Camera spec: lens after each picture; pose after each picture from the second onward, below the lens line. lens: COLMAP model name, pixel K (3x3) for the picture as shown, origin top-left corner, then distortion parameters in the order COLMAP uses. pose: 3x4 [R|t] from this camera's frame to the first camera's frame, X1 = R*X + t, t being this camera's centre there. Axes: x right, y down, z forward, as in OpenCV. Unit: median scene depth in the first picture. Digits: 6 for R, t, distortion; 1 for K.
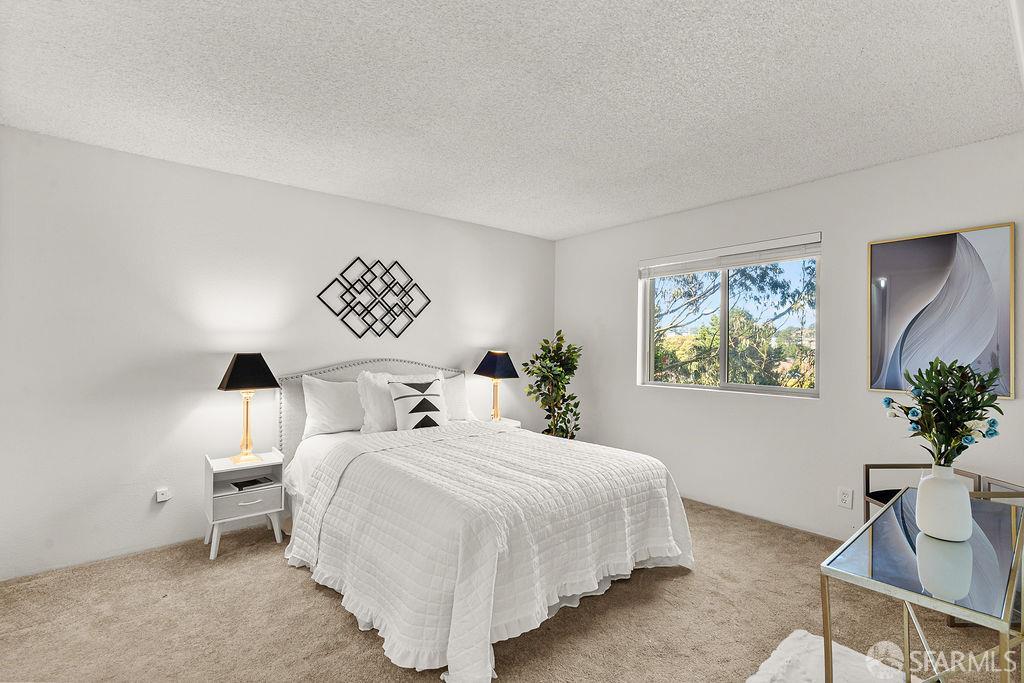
lens RADIAL K [[469.0, 0, 514.9], [0, 469.0, 344.2], [0, 0, 1]] dist [-0.003816, 0.000651]
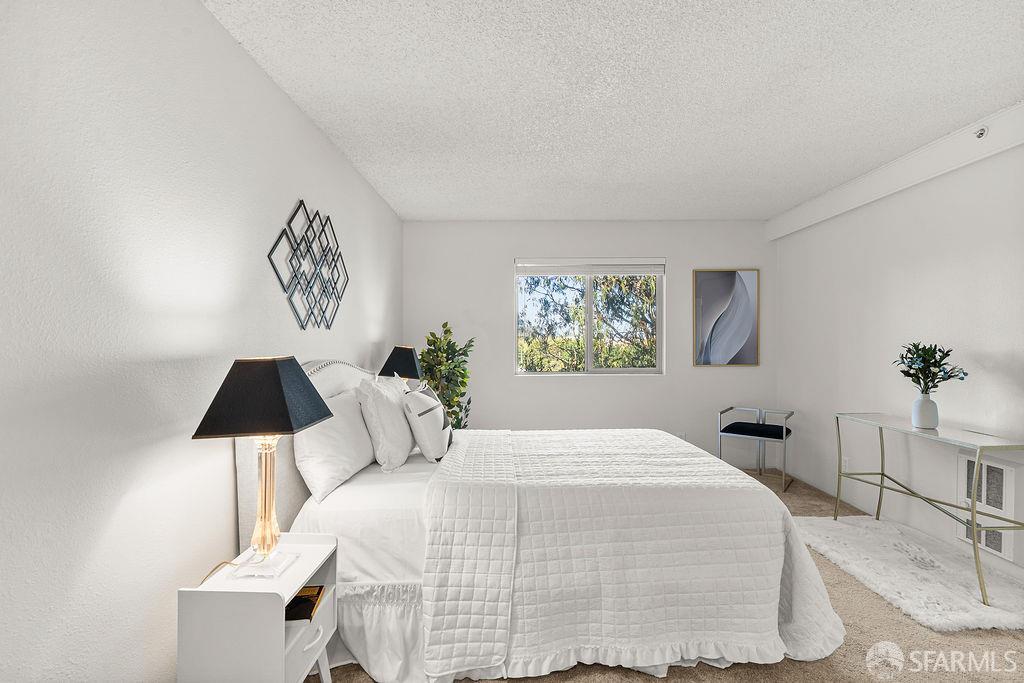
lens RADIAL K [[469.0, 0, 514.9], [0, 469.0, 344.2], [0, 0, 1]] dist [-0.003816, 0.000651]
pose [[0.642021, -0.015922, 0.766521, -0.634777], [0.004250, 0.999843, 0.017209, -0.002741], [-0.766675, -0.007791, 0.641988, 0.375989]]
